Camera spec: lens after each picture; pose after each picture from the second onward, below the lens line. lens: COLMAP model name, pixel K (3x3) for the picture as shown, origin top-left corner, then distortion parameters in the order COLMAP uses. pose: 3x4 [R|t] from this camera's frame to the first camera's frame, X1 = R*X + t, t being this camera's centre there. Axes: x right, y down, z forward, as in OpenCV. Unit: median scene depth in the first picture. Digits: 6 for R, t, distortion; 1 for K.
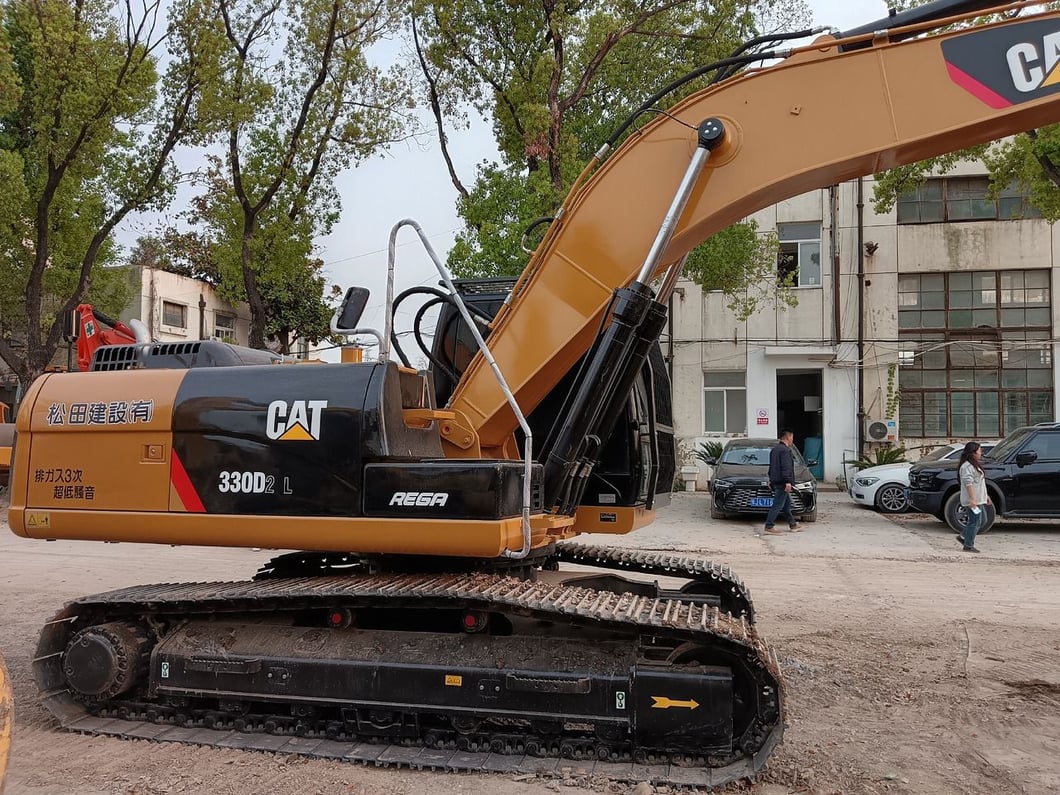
lens RADIAL K [[829.0, 0, 528.8], [0, 829.0, 399.7], [0, 0, 1]] dist [0.063953, -0.108918]
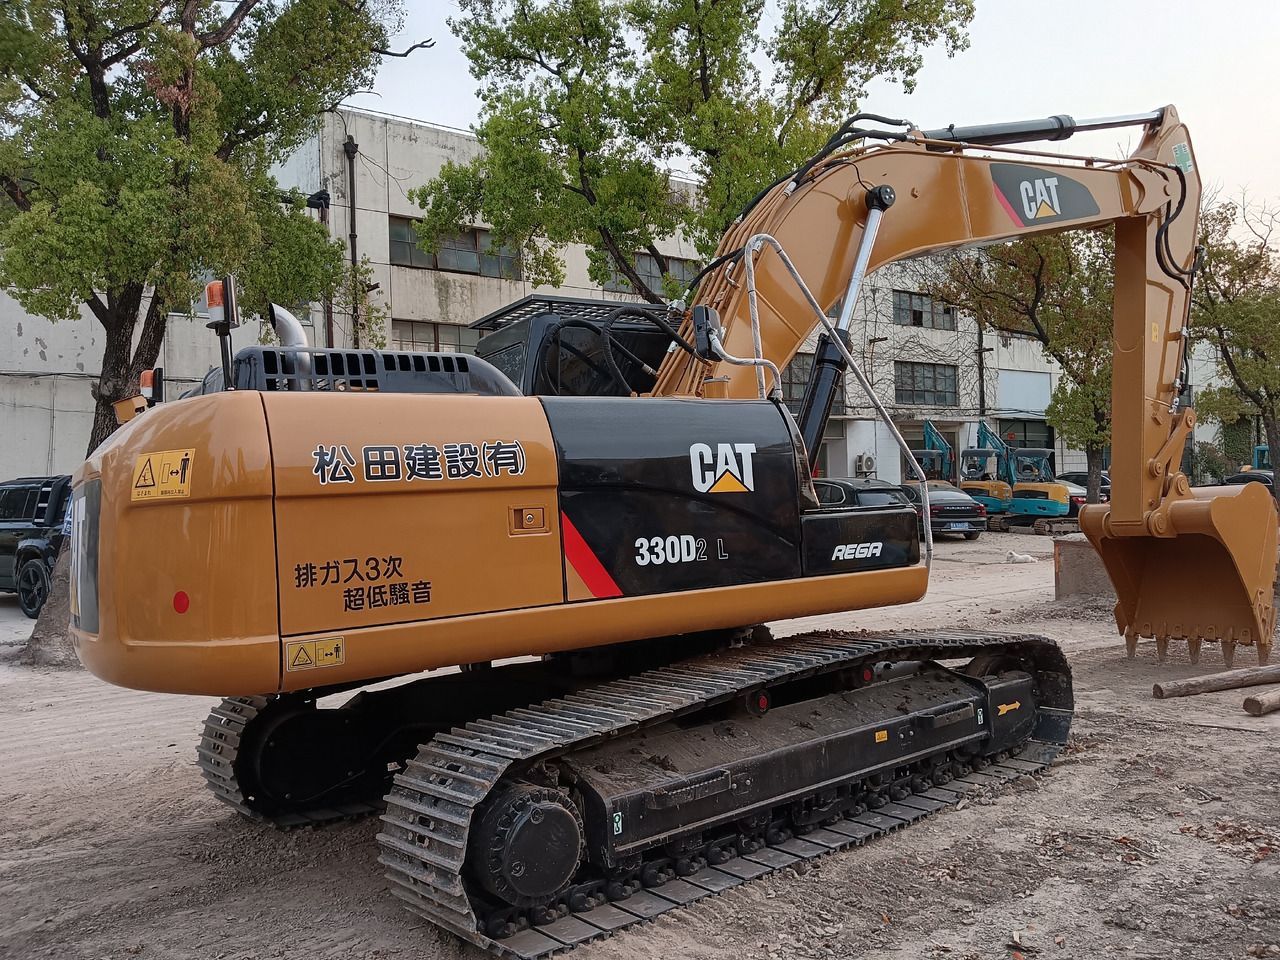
lens RADIAL K [[1001.1, 0, 647.9], [0, 1001.1, 479.1], [0, 0, 1]] dist [0.063953, -0.108918]
pose [[0.635257, -0.016624, 0.772122, -1.018523], [0.004067, 0.999826, 0.018180, 0.017074], [-0.772290, -0.008409, 0.635215, 0.421855]]
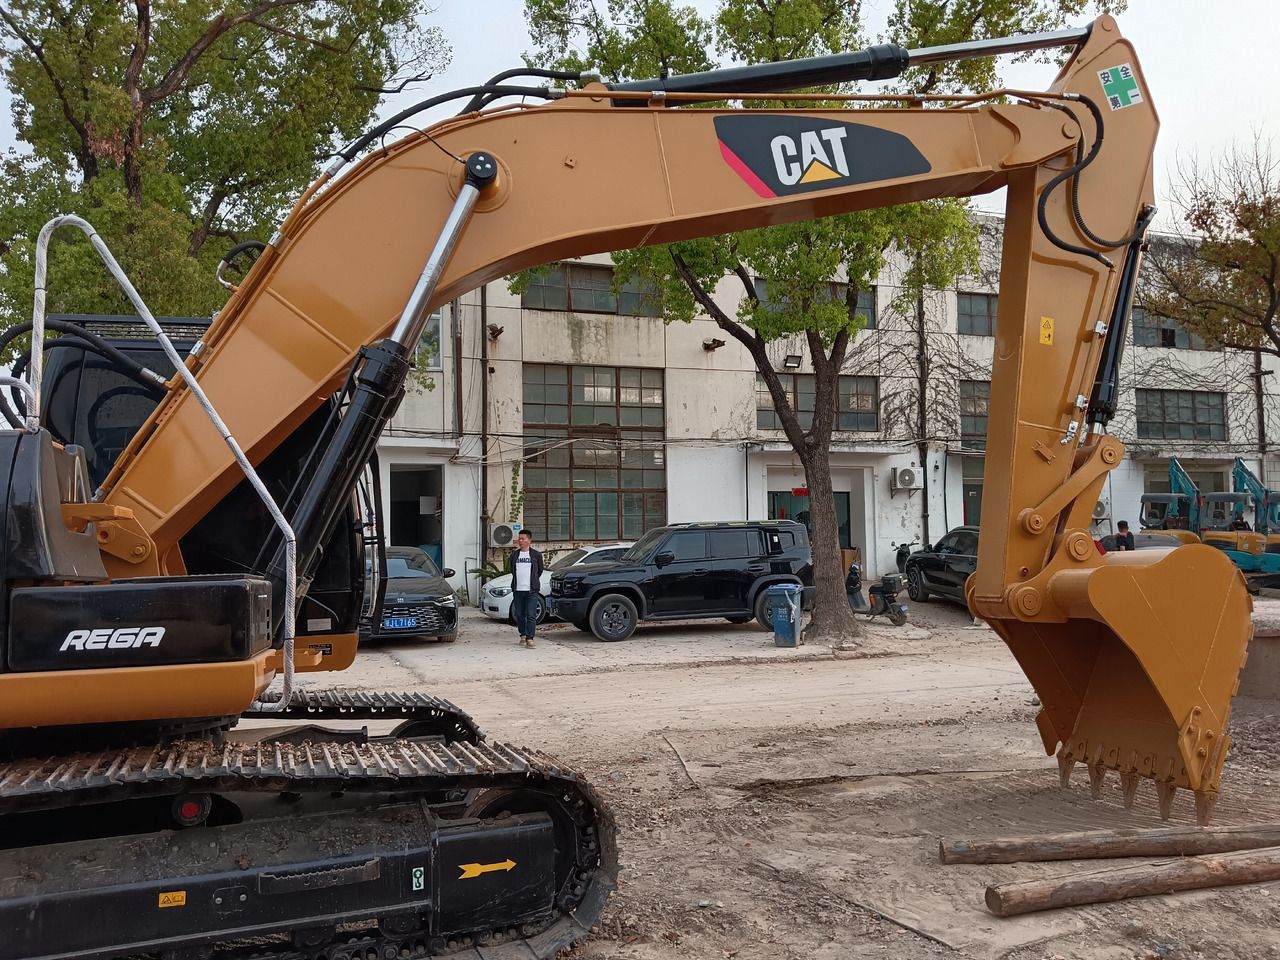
lens RADIAL K [[1001.1, 0, 630.1], [0, 1001.1, 487.1], [0, 0, 1]] dist [0.063953, -0.108918]
pose [[0.844162, 0.009804, 0.535998, -0.195437], [-0.001583, 0.999874, -0.015795, 0.009989], [-0.536086, 0.012485, 0.844071, 0.086274]]
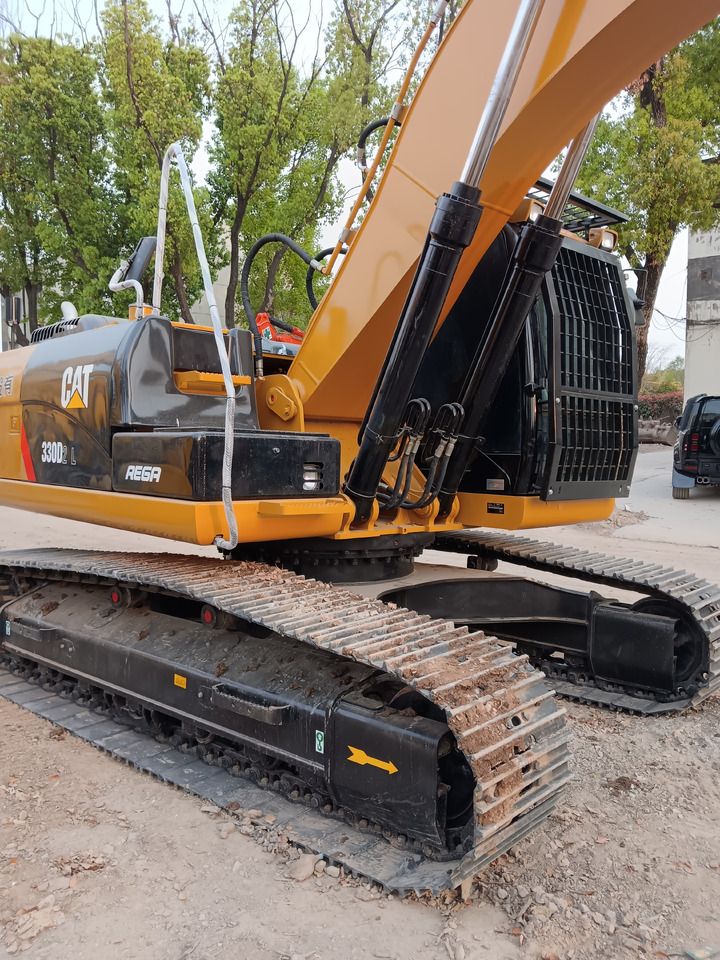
lens RADIAL K [[750.8, 0, 366.6], [0, 750.8, 481.6], [0, 0, 1]] dist [0.063953, -0.108918]
pose [[0.876781, 0.030821, -0.479901, 0.400682], [0.023589, 0.993986, 0.106933, 0.044586], [0.480310, -0.105077, 0.870782, 0.381432]]
